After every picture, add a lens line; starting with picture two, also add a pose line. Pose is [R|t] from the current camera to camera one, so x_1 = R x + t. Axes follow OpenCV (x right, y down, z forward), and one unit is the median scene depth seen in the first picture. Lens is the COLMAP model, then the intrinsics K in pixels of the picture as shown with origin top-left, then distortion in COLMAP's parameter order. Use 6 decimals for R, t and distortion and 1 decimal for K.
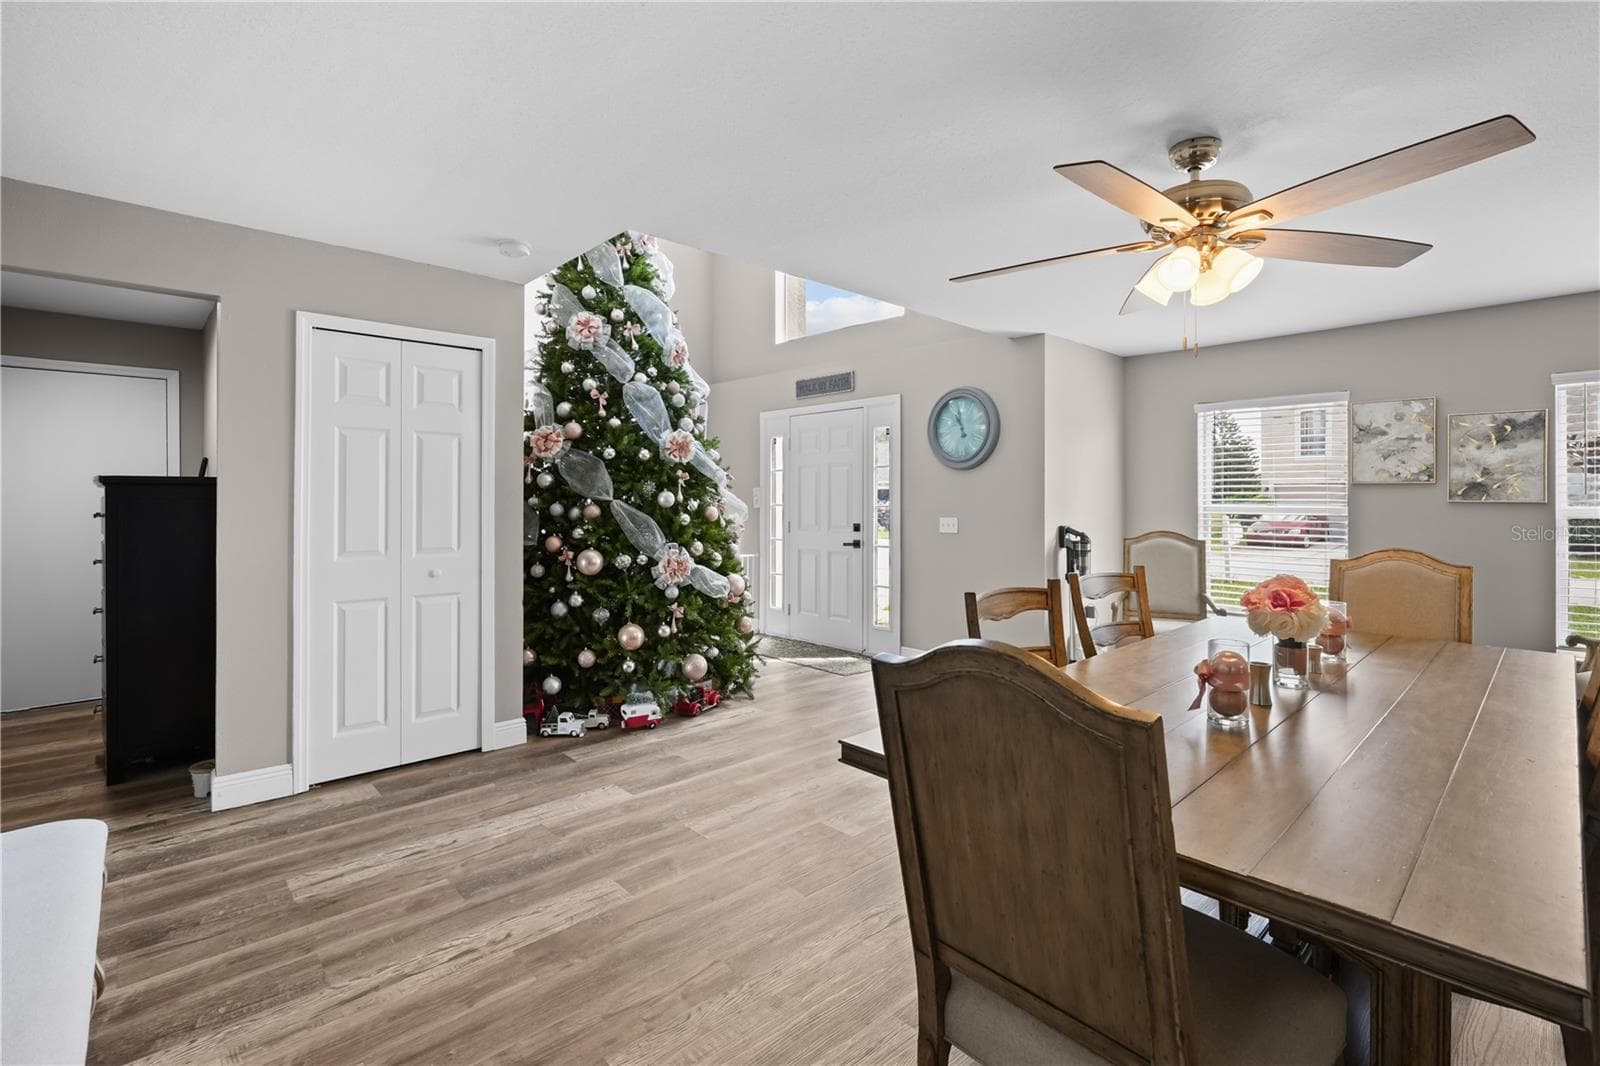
lens RADIAL K [[717.3, 0, 799.8], [0, 717.3, 497.2], [0, 0, 1]] dist [-0.000704, -0.000006]
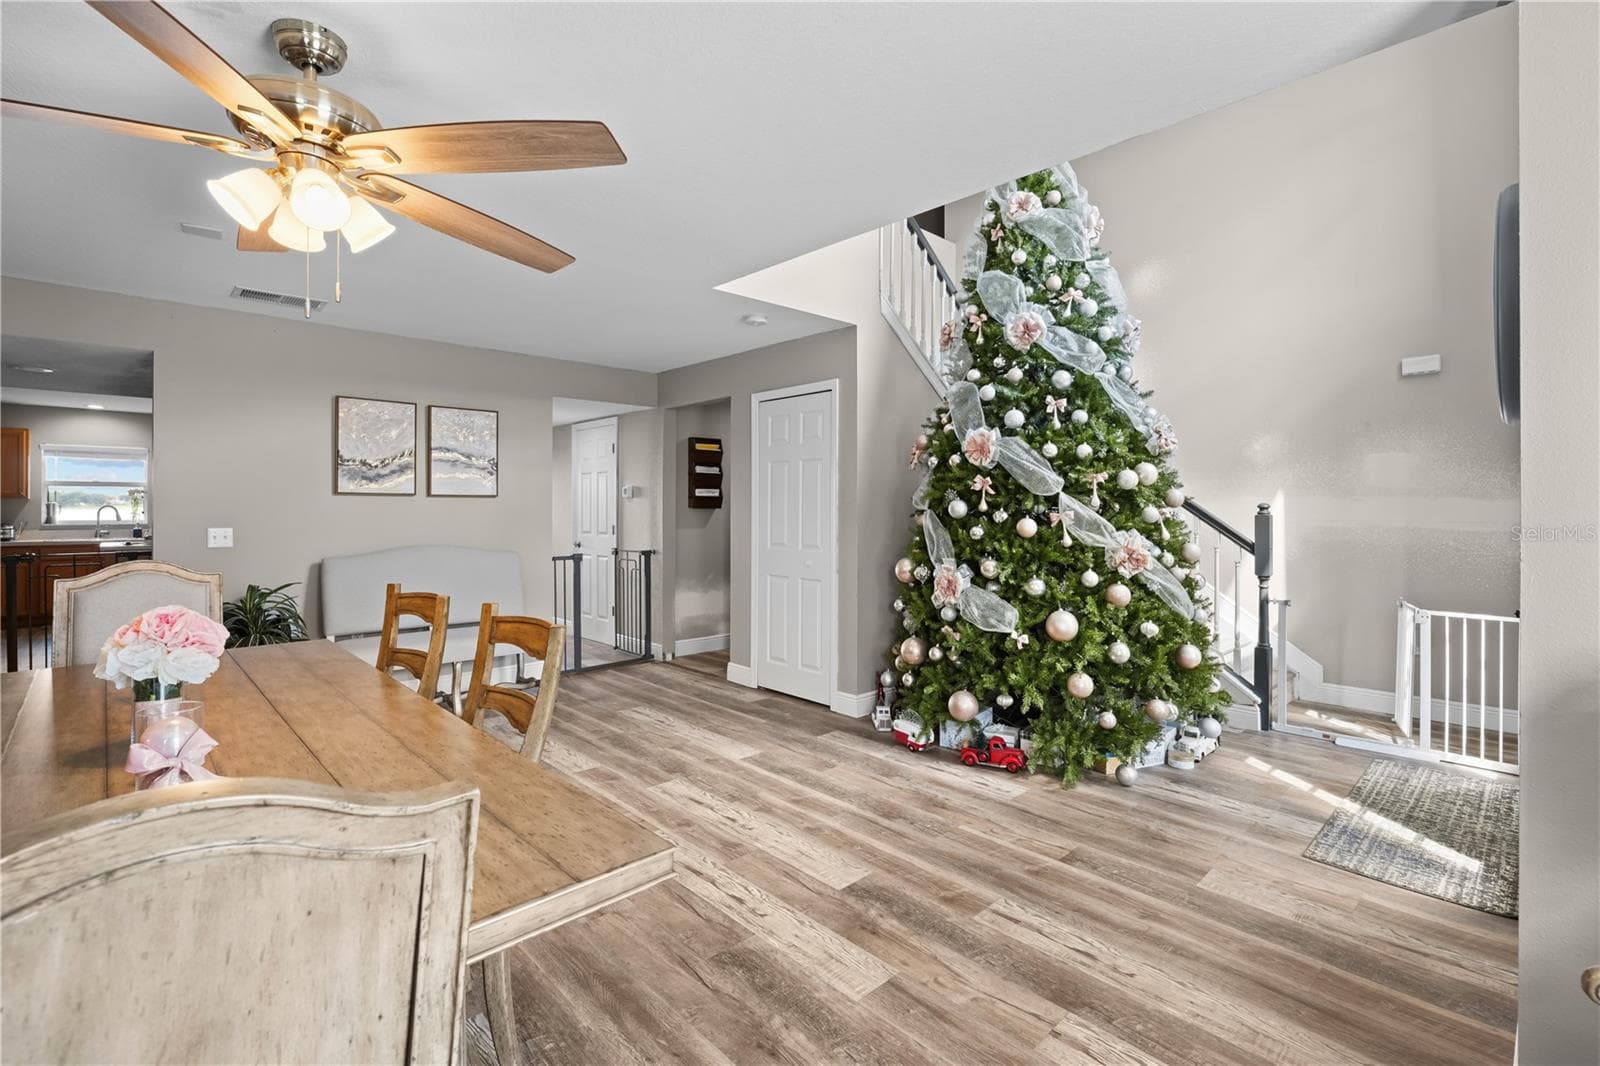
lens RADIAL K [[703.8, 0, 795.5], [0, 703.8, 526.8], [0, 0, 1]] dist [-0.001260, -0.000039]
pose [[0.027393, 0.022340, -0.999375, 0.883762], [0.003989, 0.999740, 0.022457, 0.006138], [0.999617, -0.004602, 0.027296, 1.020267]]
